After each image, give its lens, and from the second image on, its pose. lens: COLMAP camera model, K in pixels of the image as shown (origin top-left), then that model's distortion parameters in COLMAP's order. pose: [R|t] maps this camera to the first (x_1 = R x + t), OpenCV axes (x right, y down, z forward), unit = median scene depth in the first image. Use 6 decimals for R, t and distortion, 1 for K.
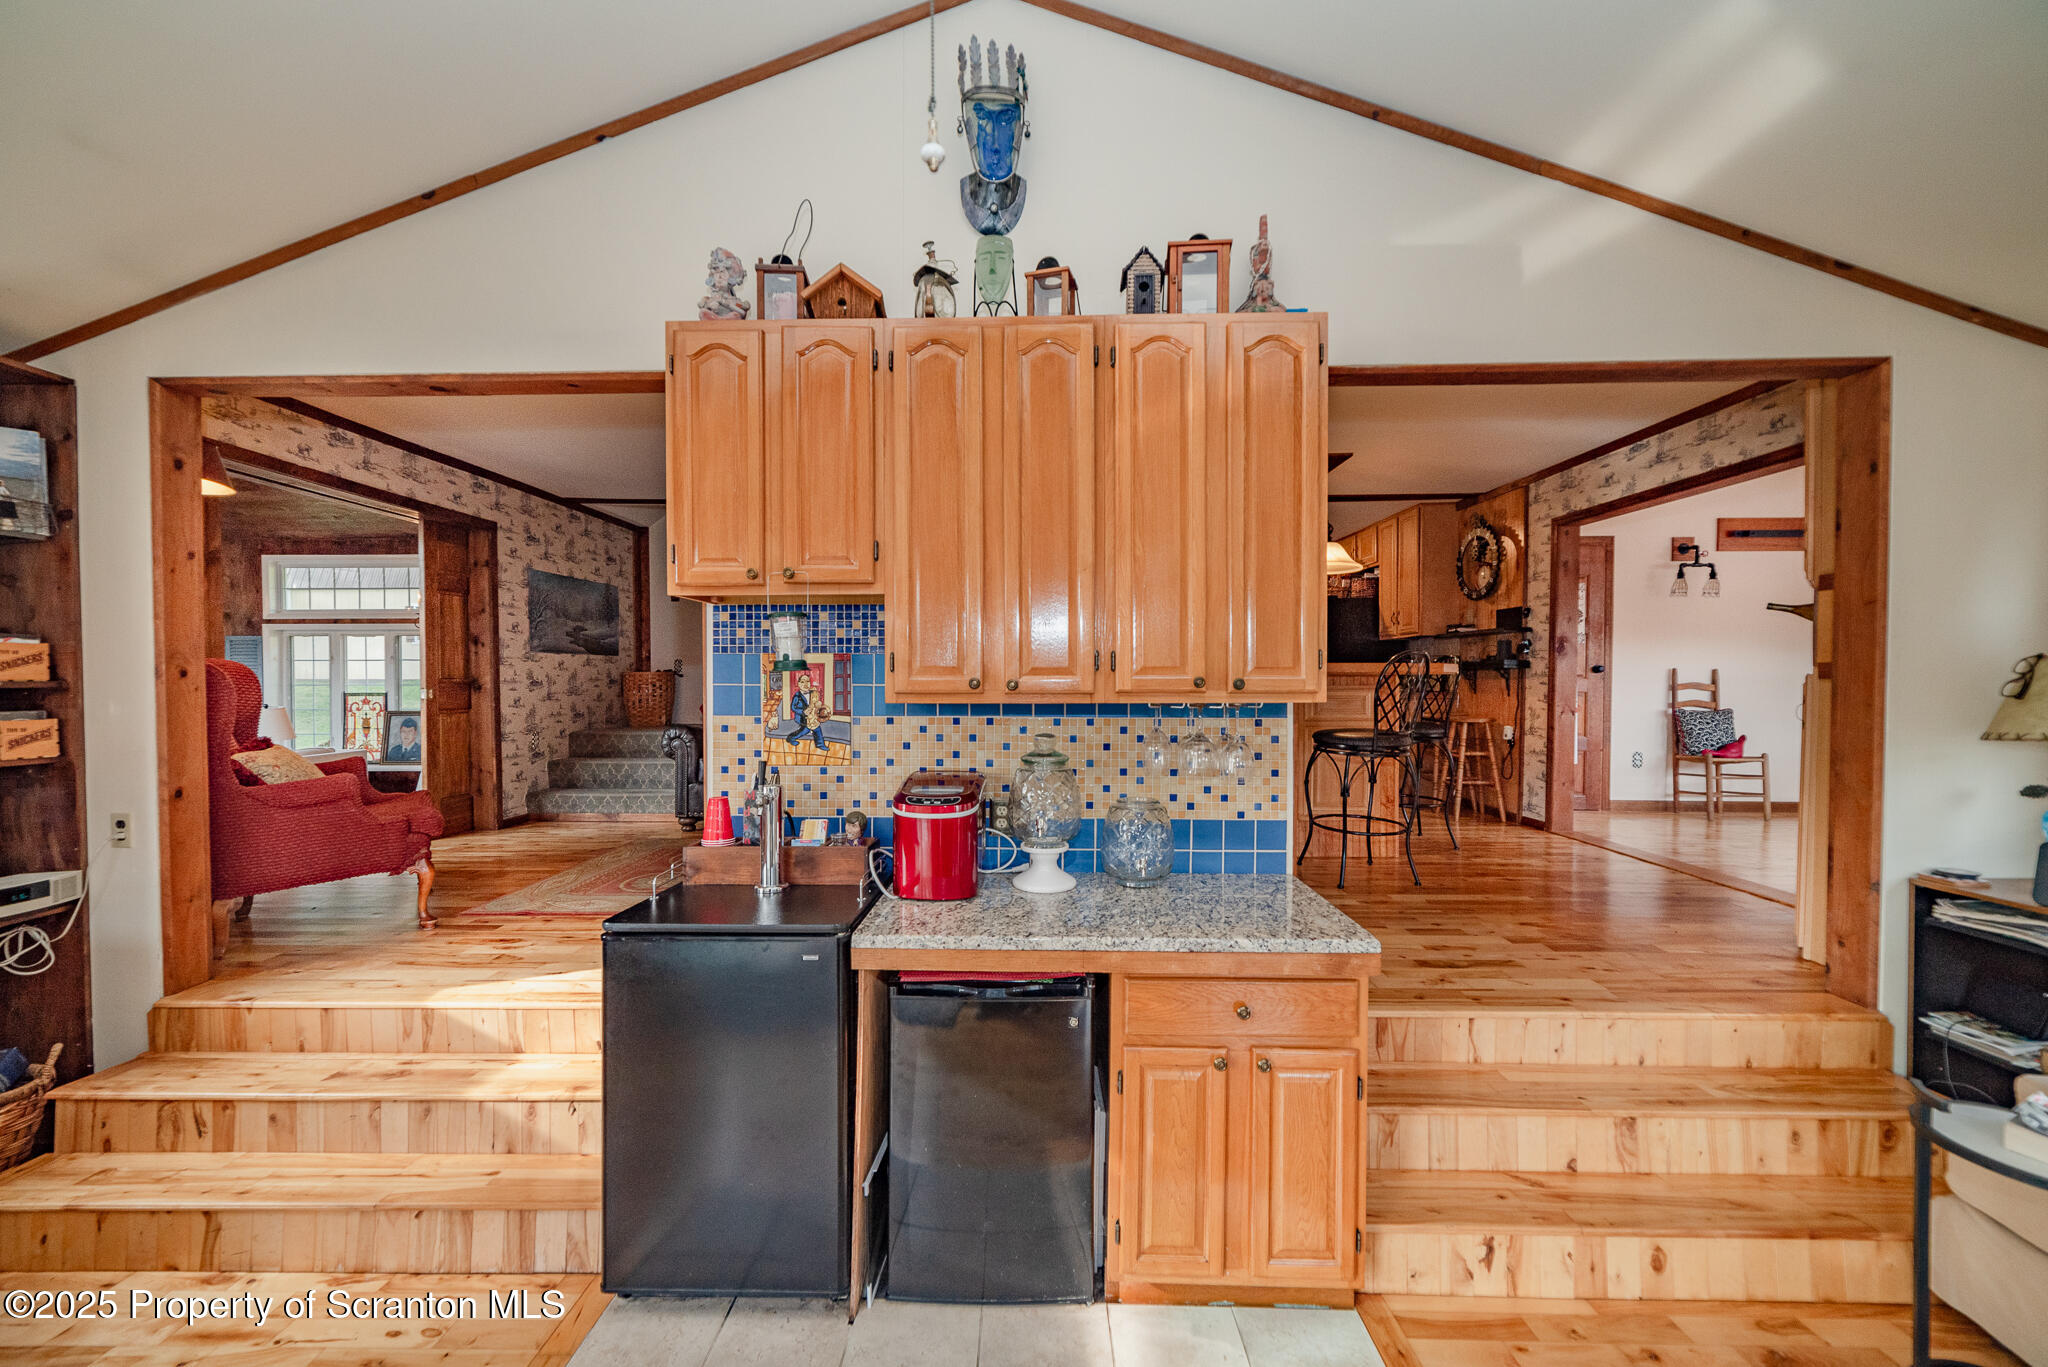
lens RADIAL K [[796.4, 0, 1018.7], [0, 796.4, 690.5], [0, 0, 1]] dist [-0.000755, 0.000192]
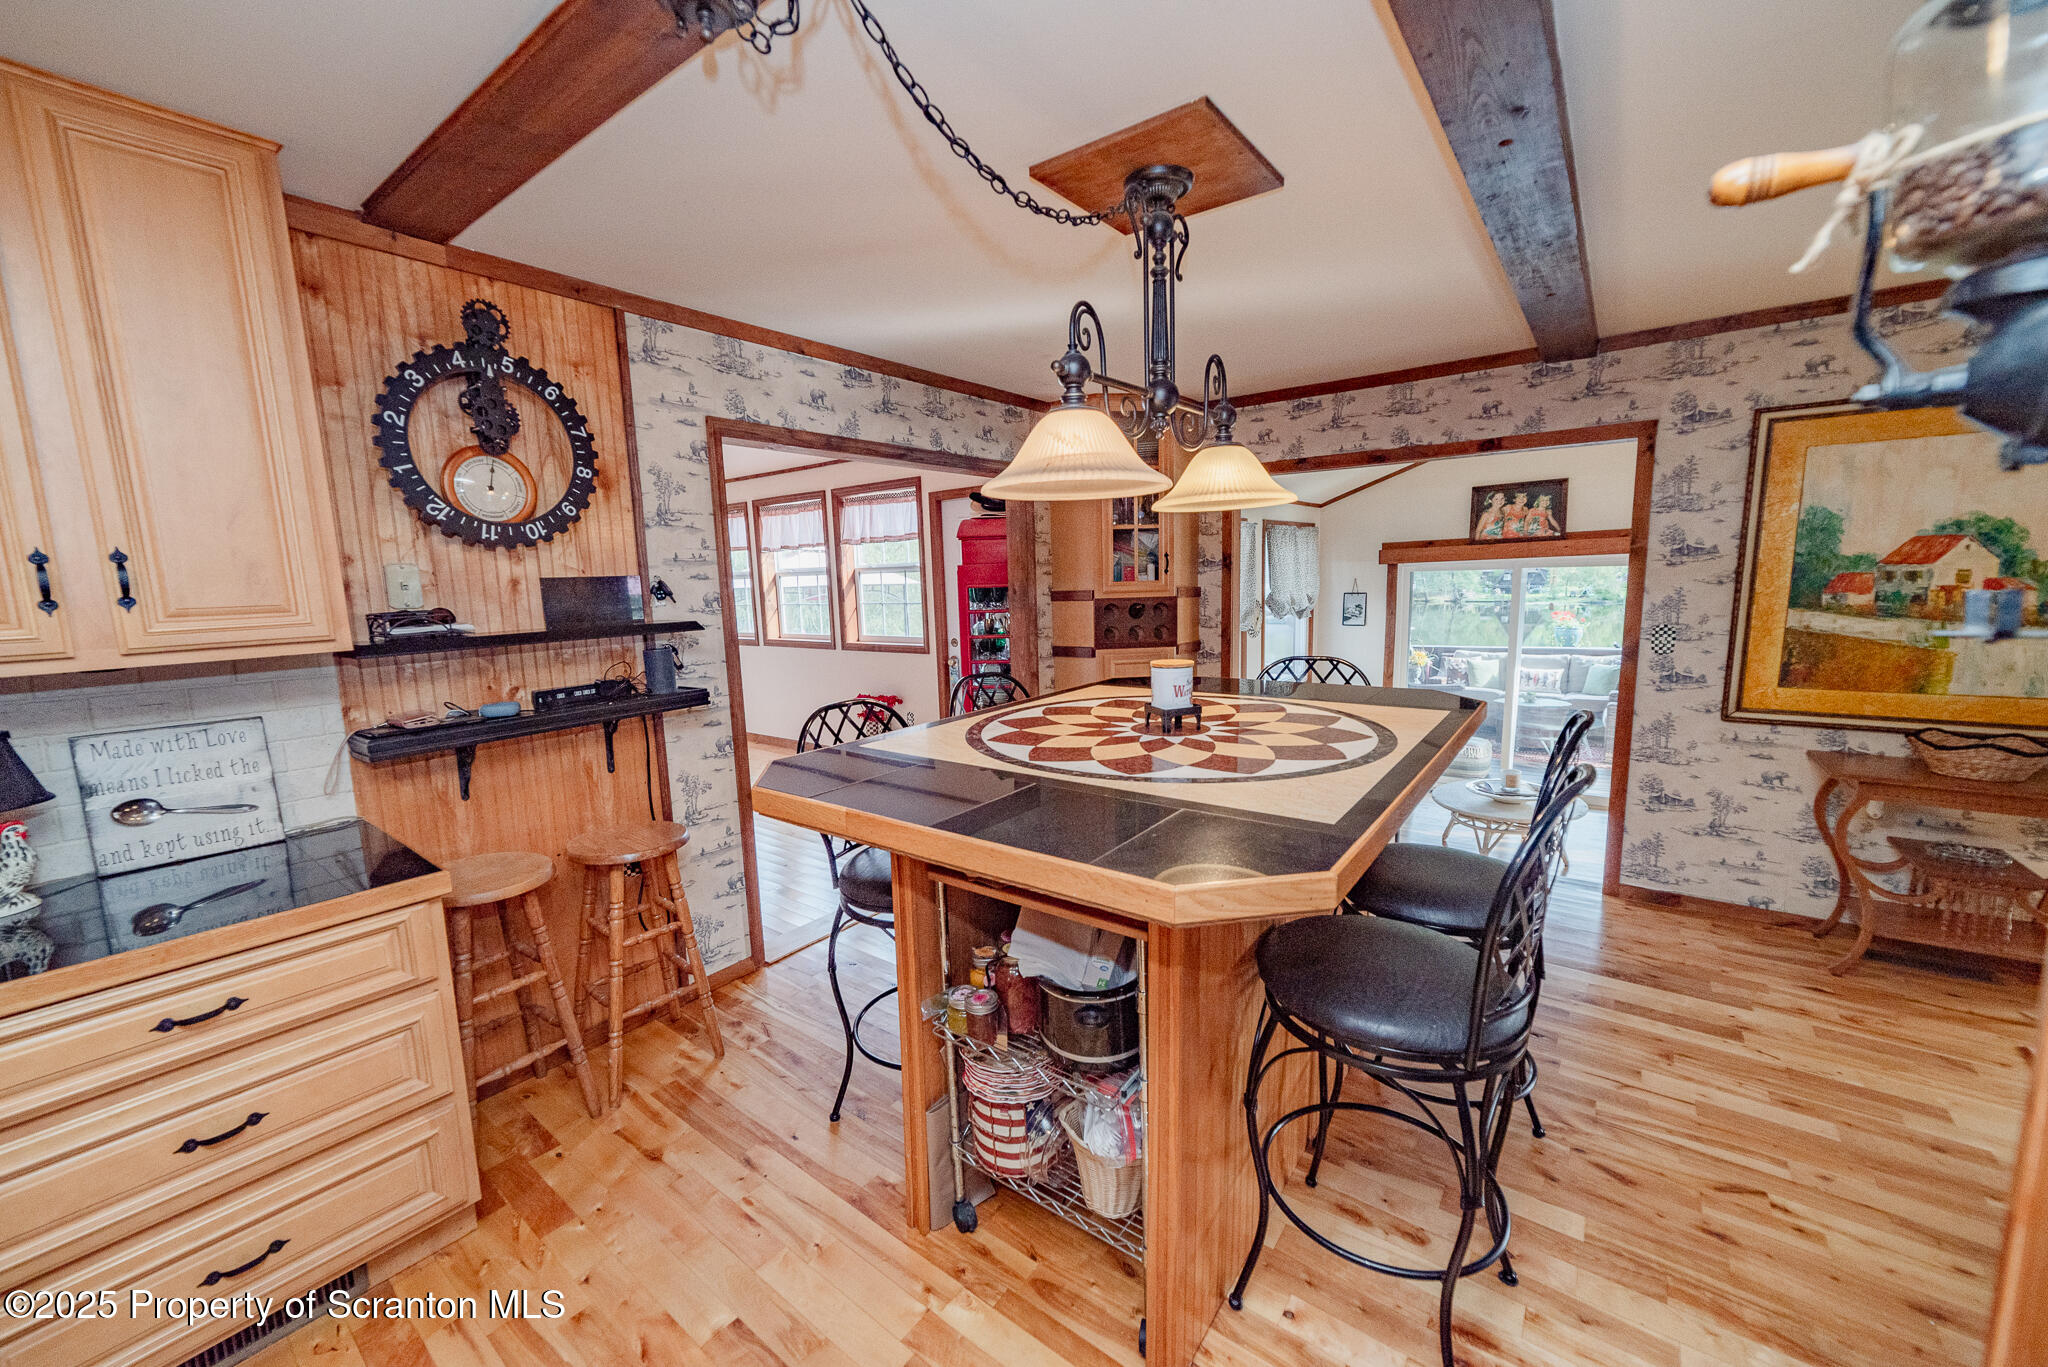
lens RADIAL K [[796.4, 0, 1018.7], [0, 796.4, 690.5], [0, 0, 1]] dist [-0.000755, 0.000192]
pose [[-0.805623, -0.060941, 0.589286, 0.177151], [0.041214, 0.986520, 0.158365, -0.109459], [-0.590994, 0.151869, -0.792251, 1.314069]]
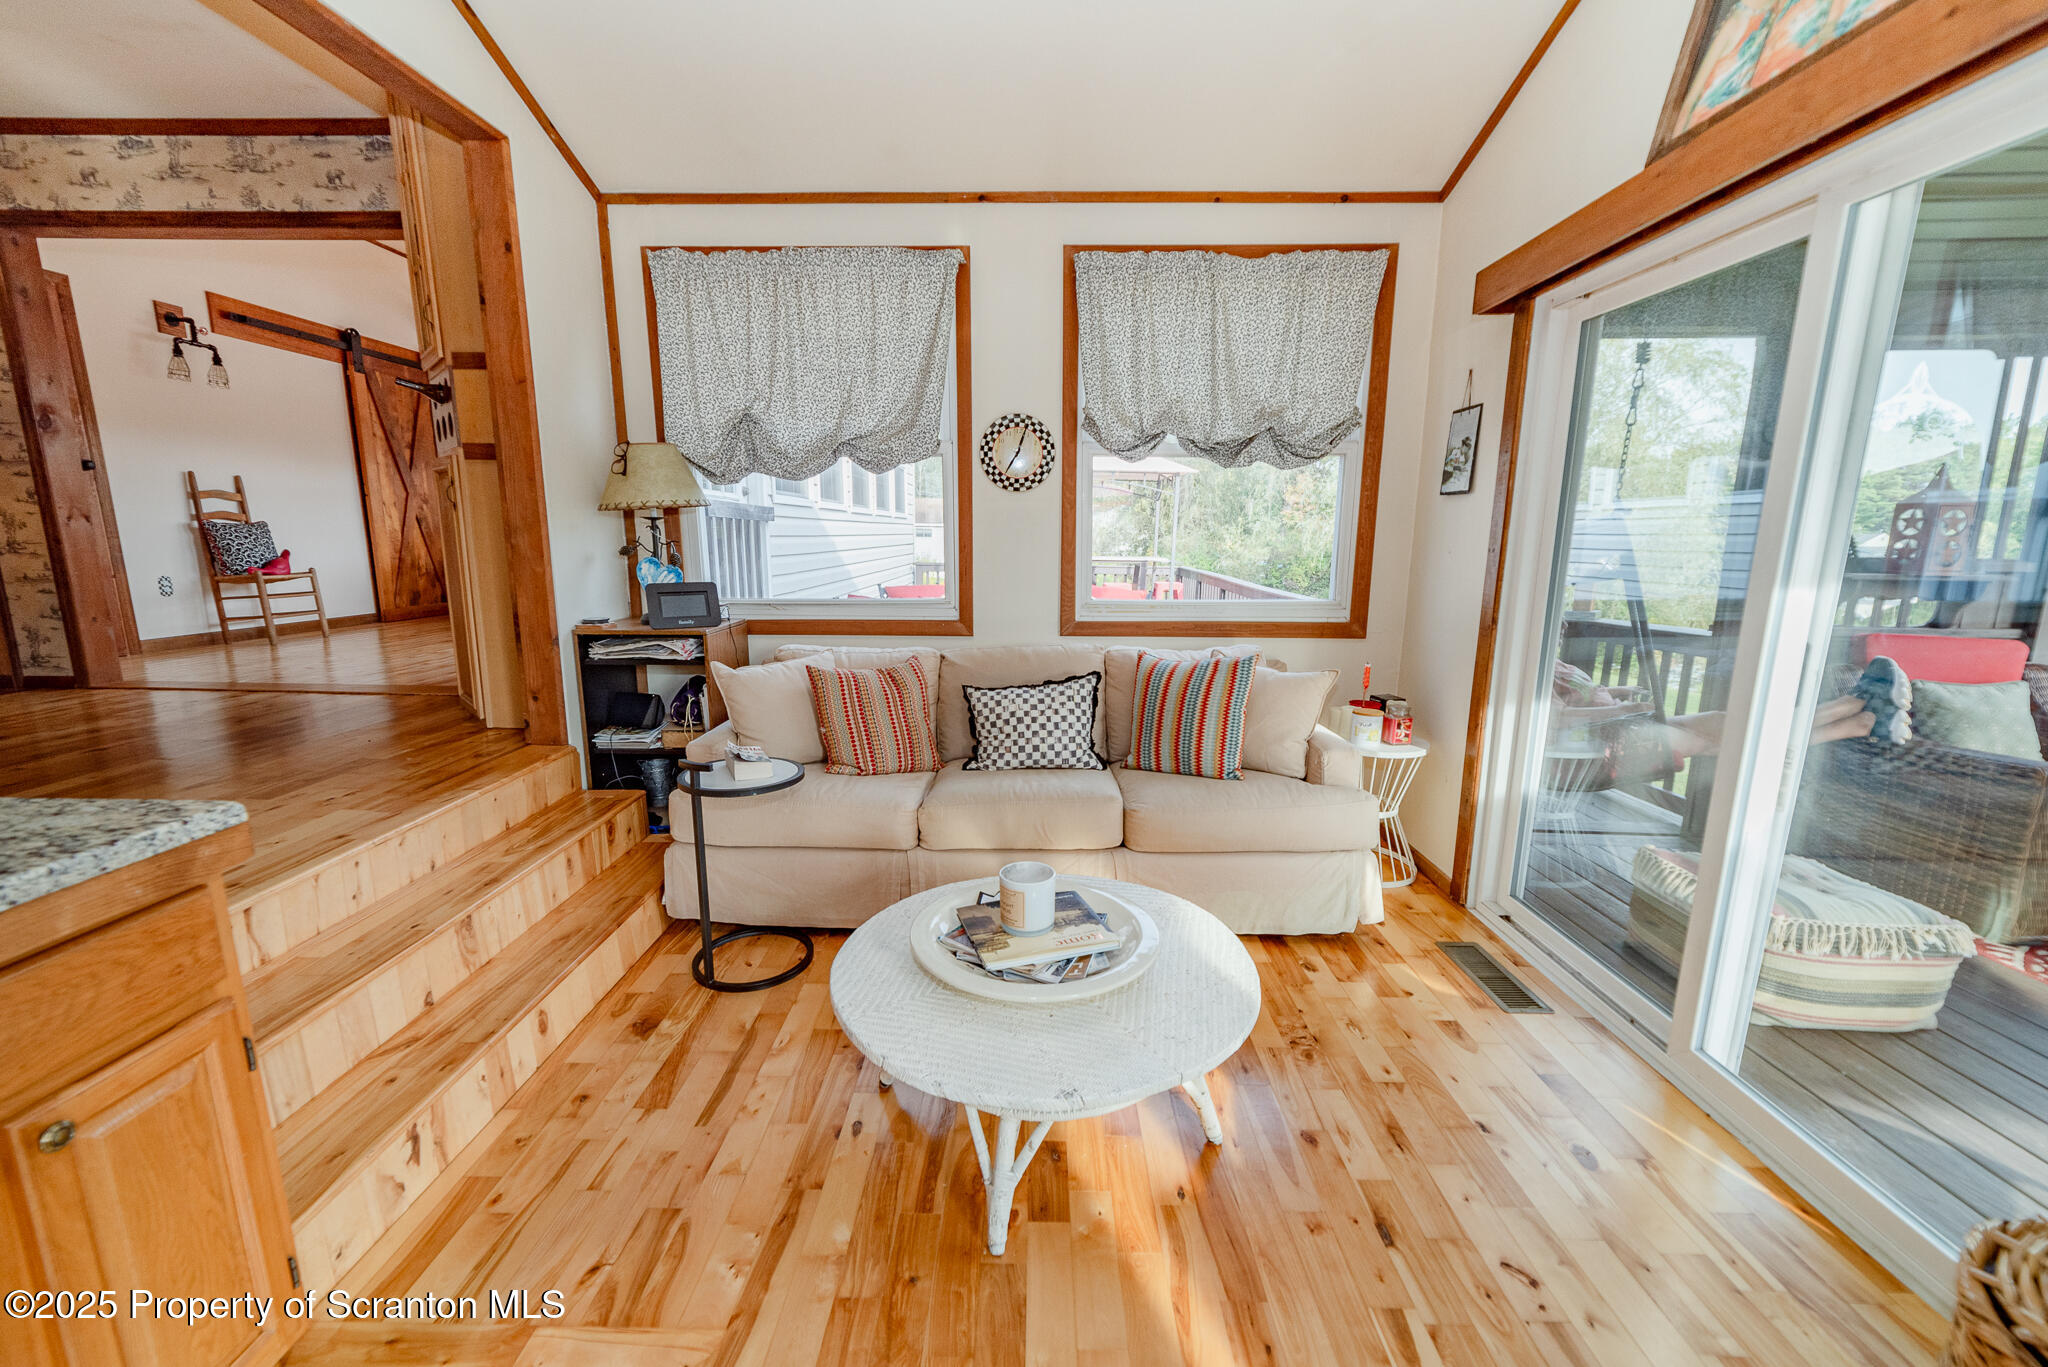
lens RADIAL K [[796.4, 0, 1018.7], [0, 796.4, 690.5], [0, 0, 1]] dist [-0.000755, 0.000192]
pose [[0.001243, -0.197267, 0.980349, -0.036898], [0.008831, 0.980314, 0.197249, 0.045603], [-0.999960, 0.008413, 0.002961, 0.156899]]
